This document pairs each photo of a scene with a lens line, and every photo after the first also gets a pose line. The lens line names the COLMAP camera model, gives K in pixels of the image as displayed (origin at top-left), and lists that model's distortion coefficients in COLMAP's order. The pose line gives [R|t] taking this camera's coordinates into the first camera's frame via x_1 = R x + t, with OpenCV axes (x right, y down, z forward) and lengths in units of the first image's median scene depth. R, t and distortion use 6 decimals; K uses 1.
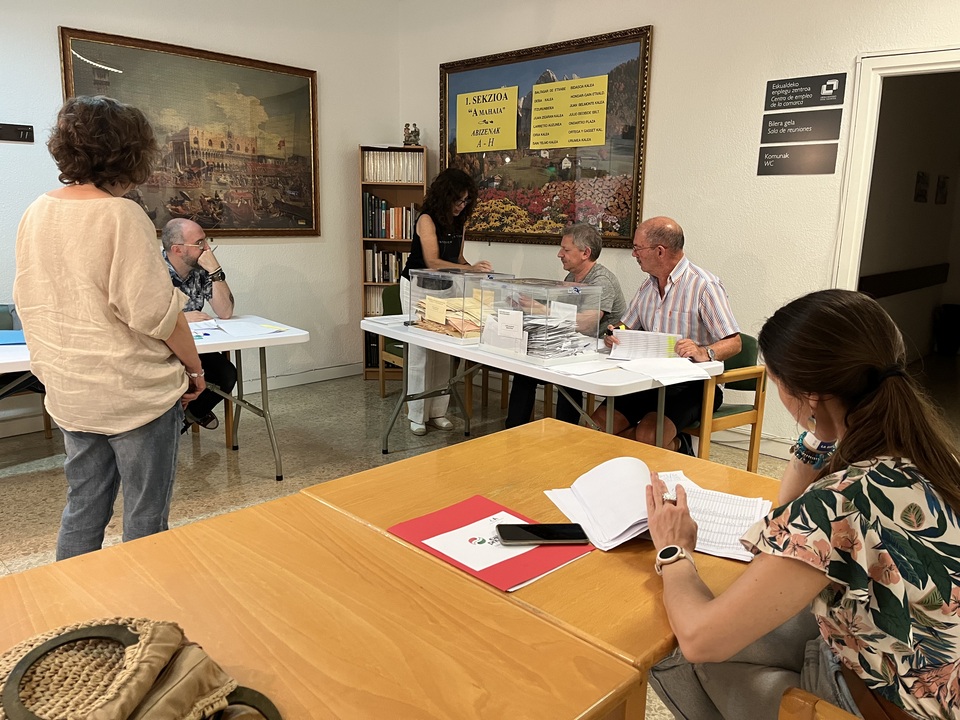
lens RADIAL K [[730.4, 0, 480.2], [0, 730.4, 361.0], [0, 0, 1]] dist [-0.009140, -0.004125]
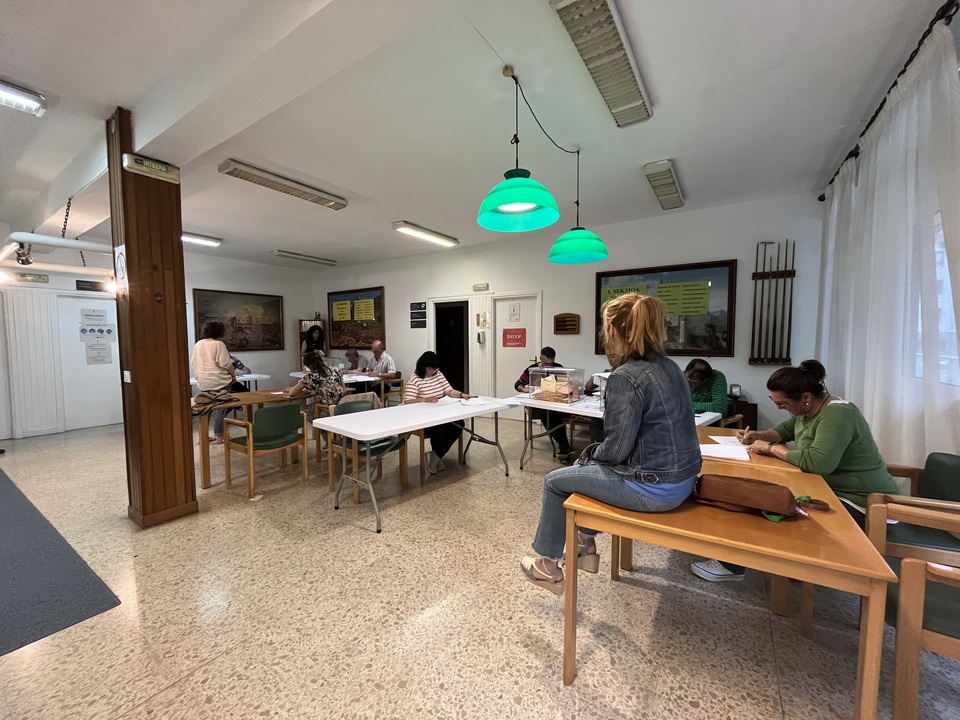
lens RADIAL K [[385.2, 0, 476.9], [0, 385.2, 358.4], [0, 0, 1]] dist [-0.000308, 0.000032]
pose [[0.983694, -0.034260, 0.176559, 0.312903], [0.059147, 0.988709, -0.137684, 0.145491], [-0.169849, 0.145882, 0.974613, -0.748638]]
